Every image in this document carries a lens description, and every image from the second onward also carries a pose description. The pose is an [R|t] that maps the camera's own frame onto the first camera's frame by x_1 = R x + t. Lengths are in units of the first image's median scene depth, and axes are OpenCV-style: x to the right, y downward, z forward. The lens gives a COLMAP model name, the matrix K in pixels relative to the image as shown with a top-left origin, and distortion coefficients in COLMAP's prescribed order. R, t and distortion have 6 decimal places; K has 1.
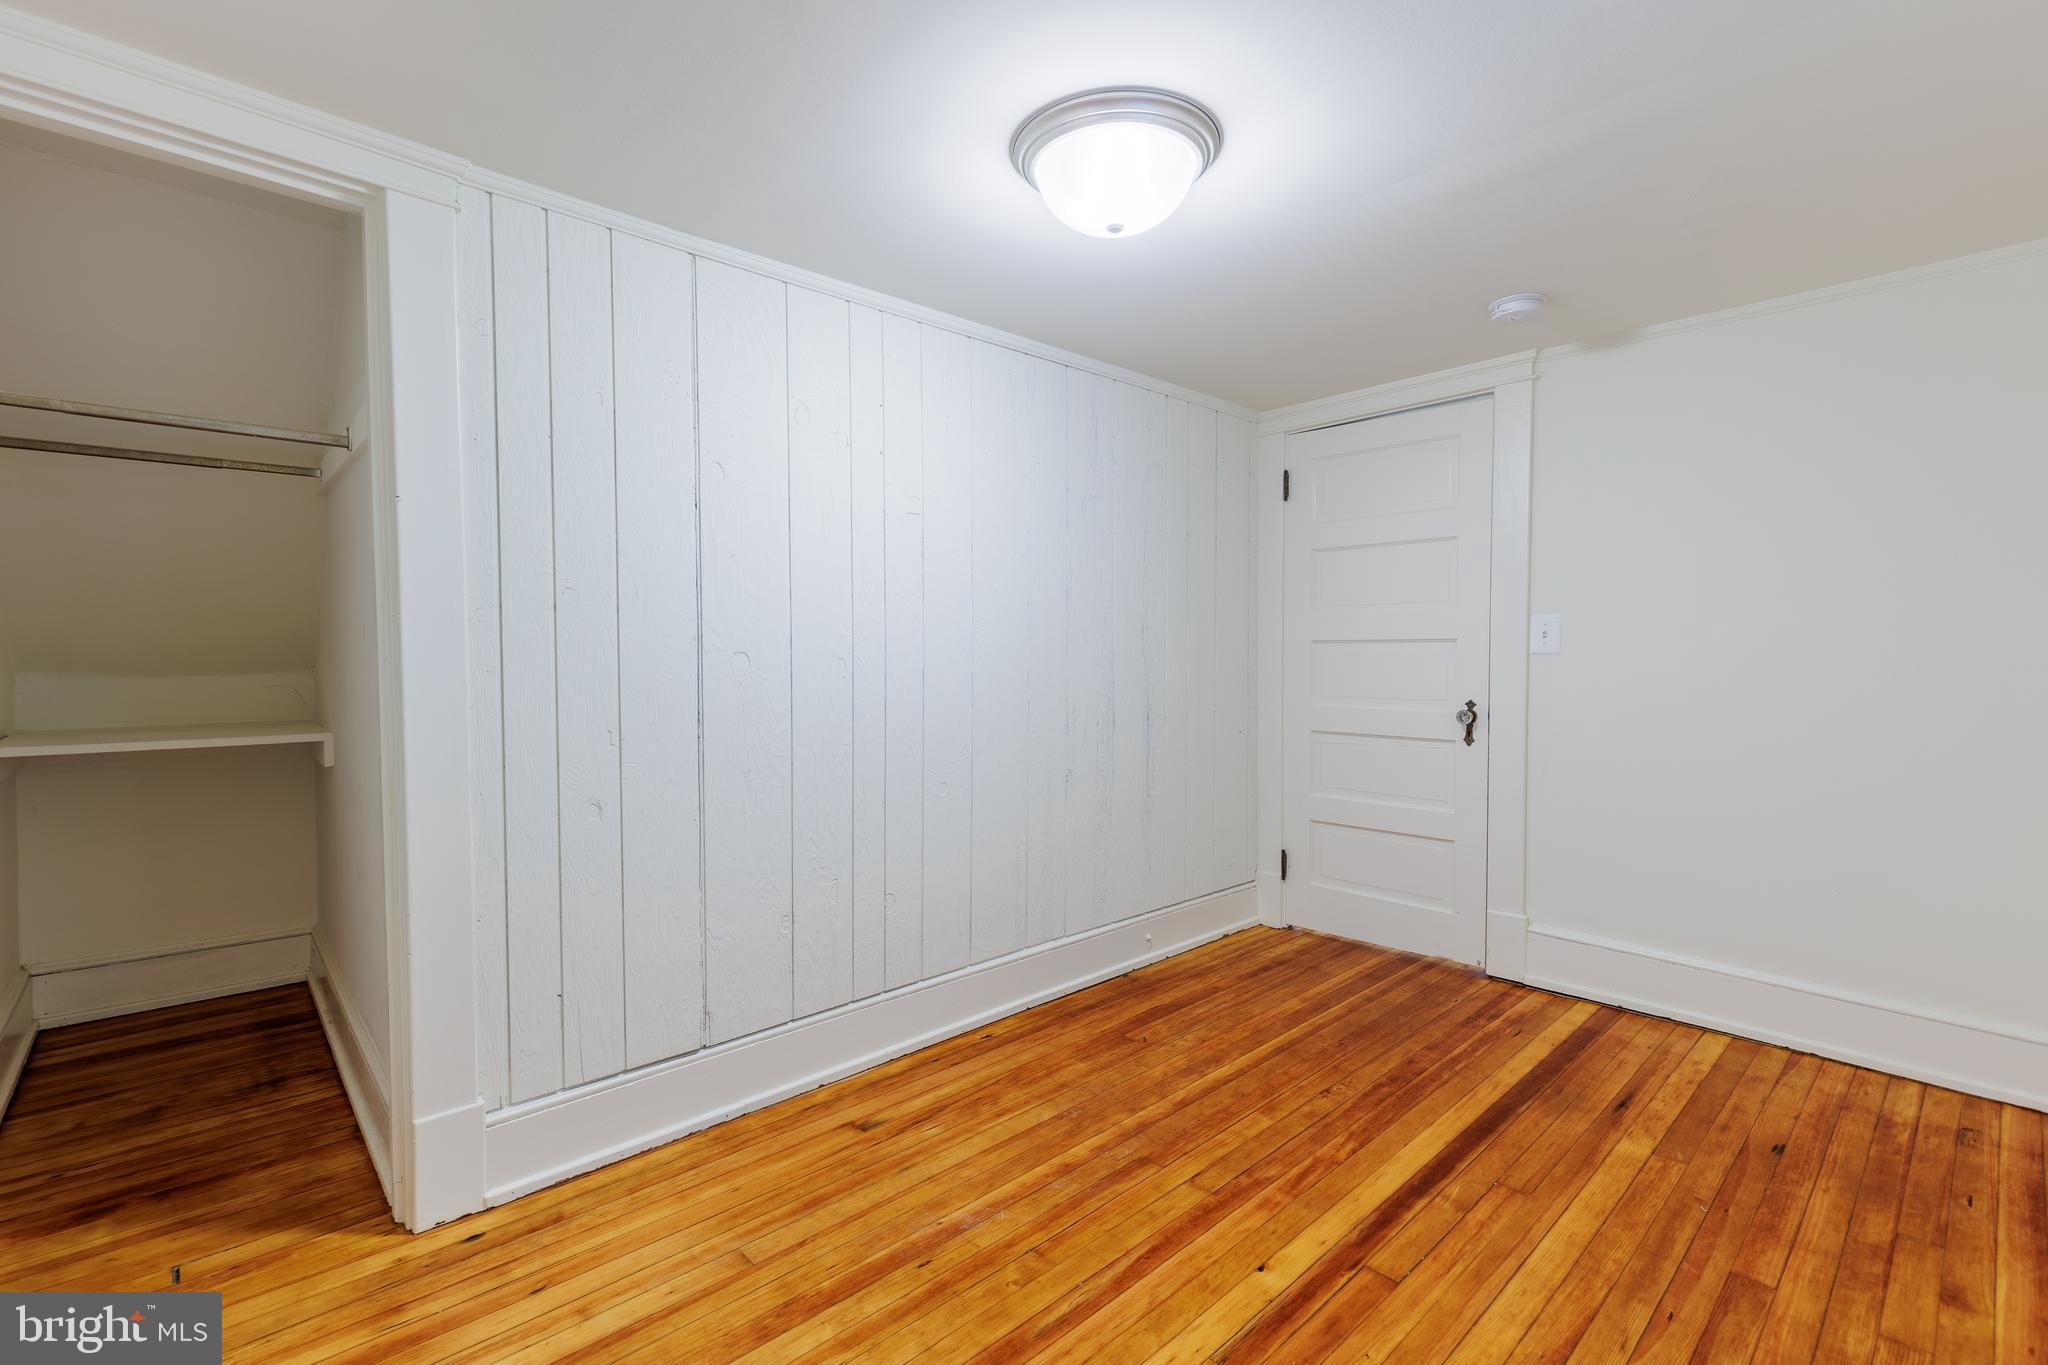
lens RADIAL K [[924.3, 0, 1019.5], [0, 924.3, 676.3], [0, 0, 1]] dist [0.004760, -0.000079]
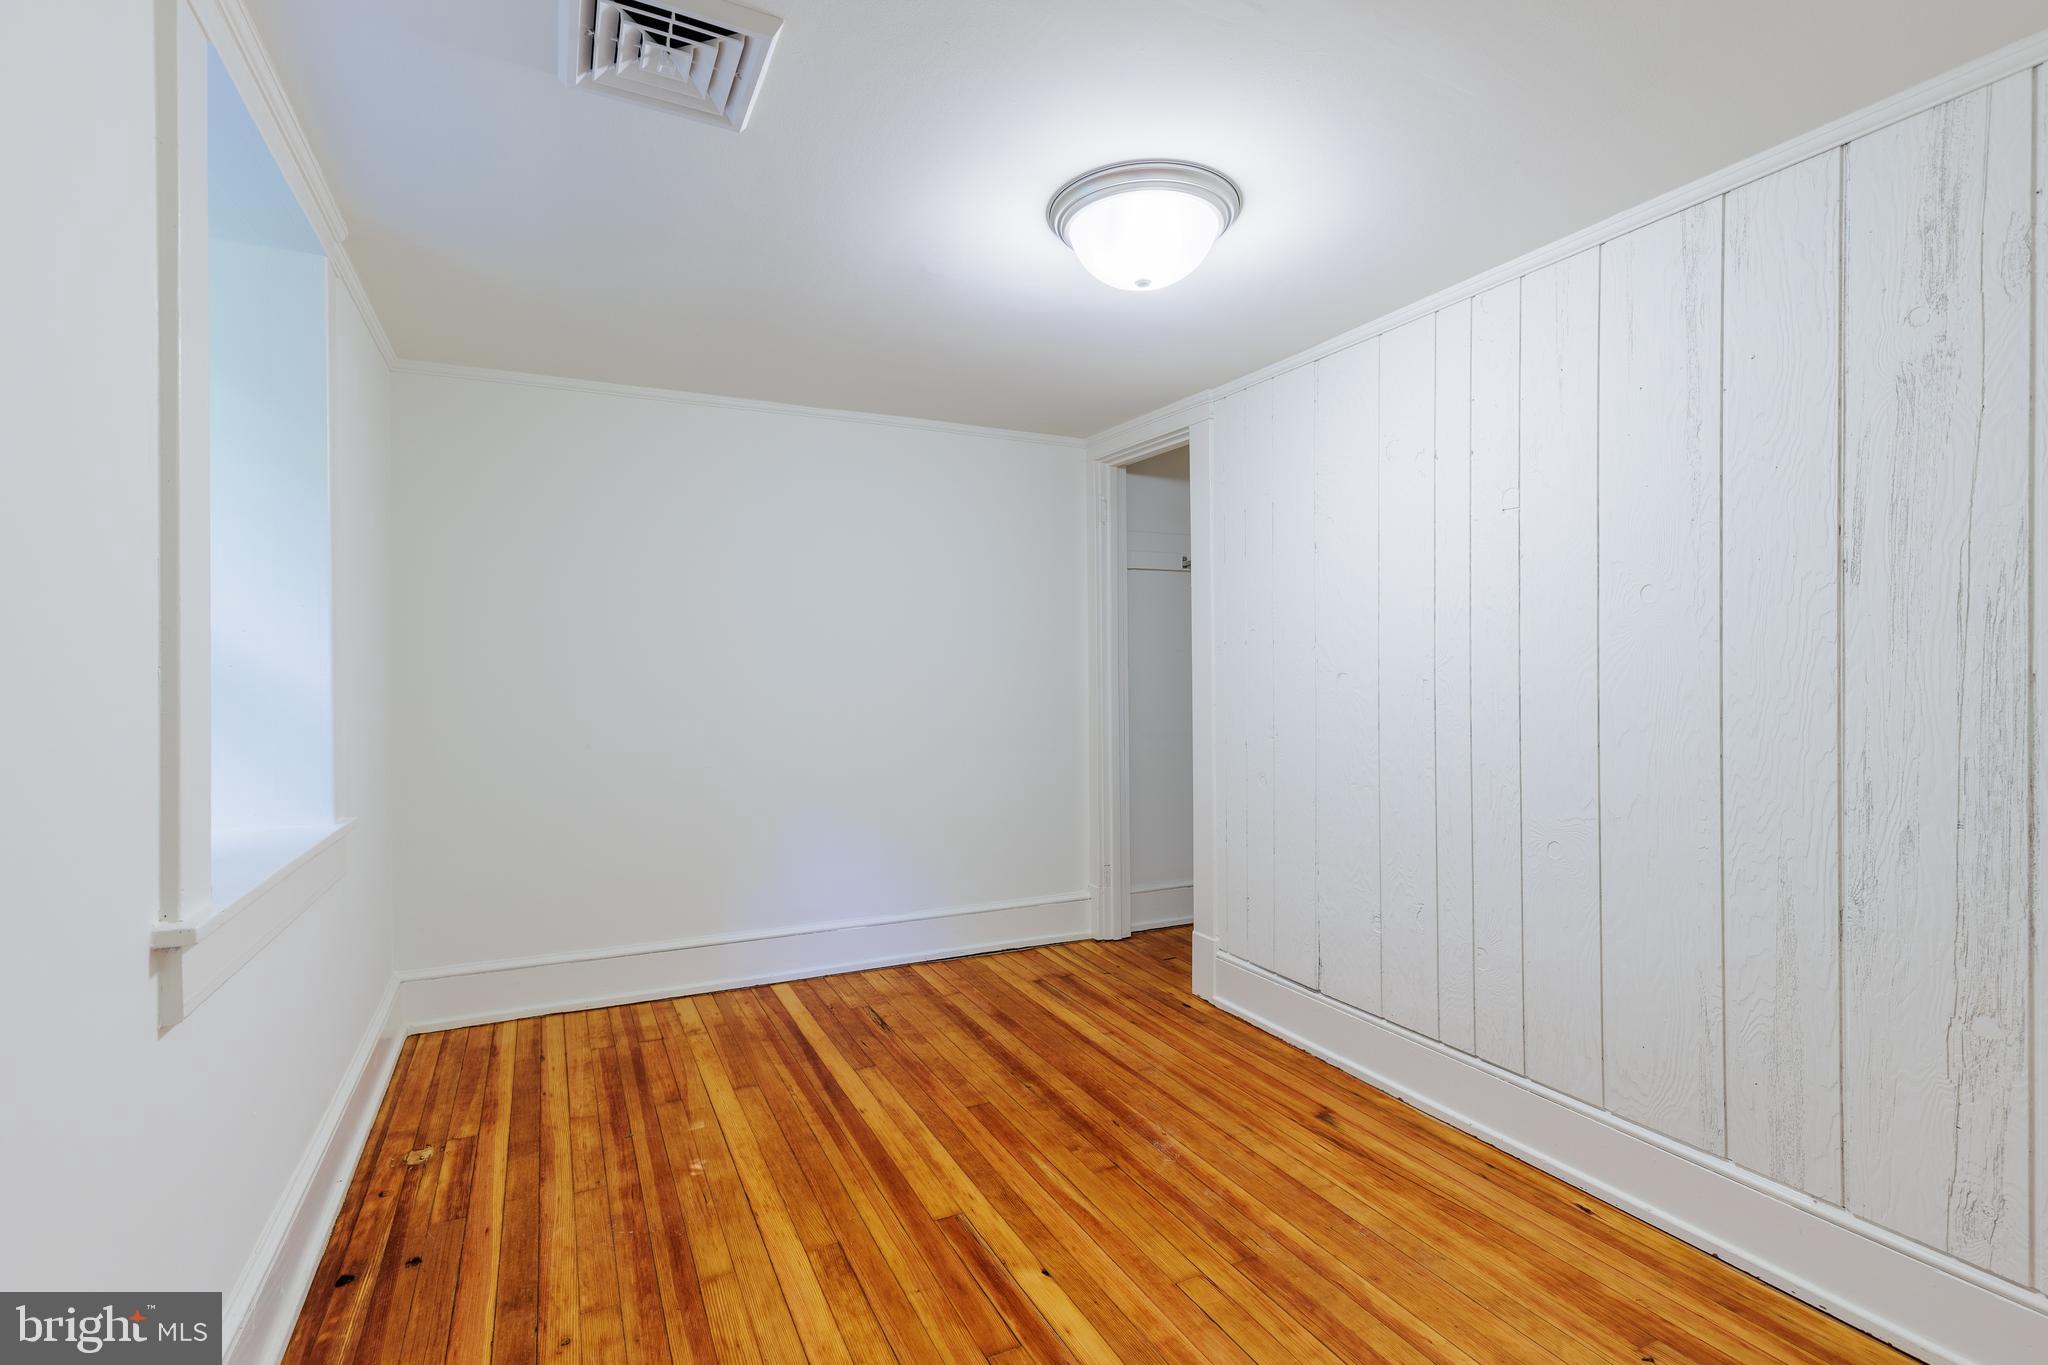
lens RADIAL K [[924.3, 0, 1019.5], [0, 924.3, 676.3], [0, 0, 1]] dist [0.004760, -0.000079]
pose [[-0.278626, 0.004922, -0.960387, 1.061709], [-0.026663, 0.999562, 0.012858, -0.028735], [0.960029, 0.029190, -0.278373, 1.051223]]
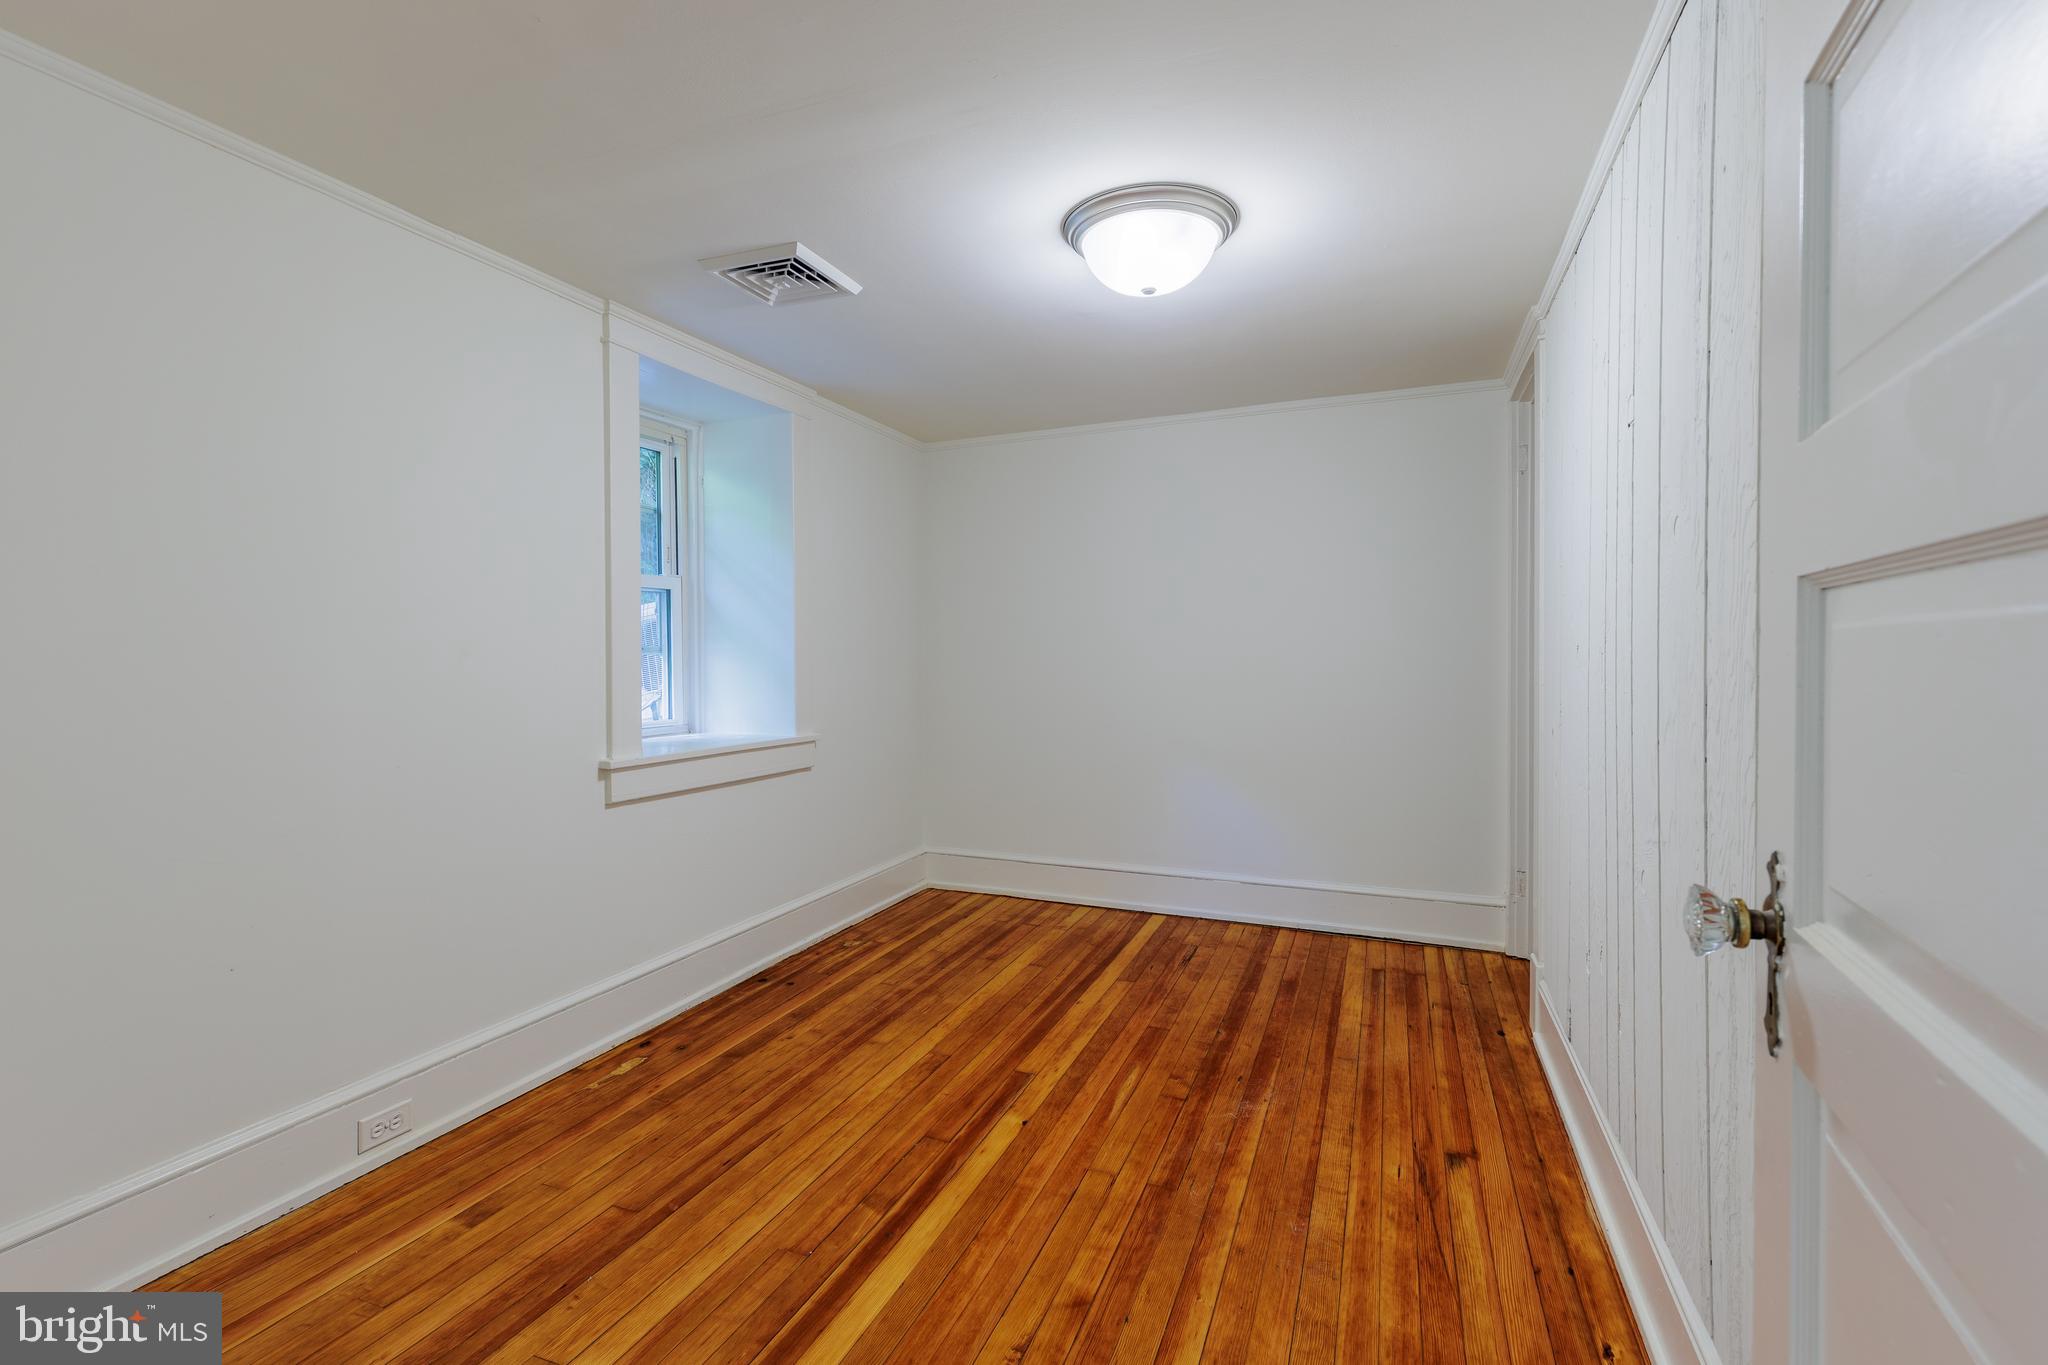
lens RADIAL K [[940.3, 0, 1018.9], [0, 940.3, 680.2], [0, 0, 1]] dist [0.004976, -0.000170]
pose [[-0.904480, 0.014040, -0.426285, 0.695149], [-0.010461, 0.998427, 0.055081, -0.042737], [0.426388, 0.054279, -0.902910, 1.825361]]
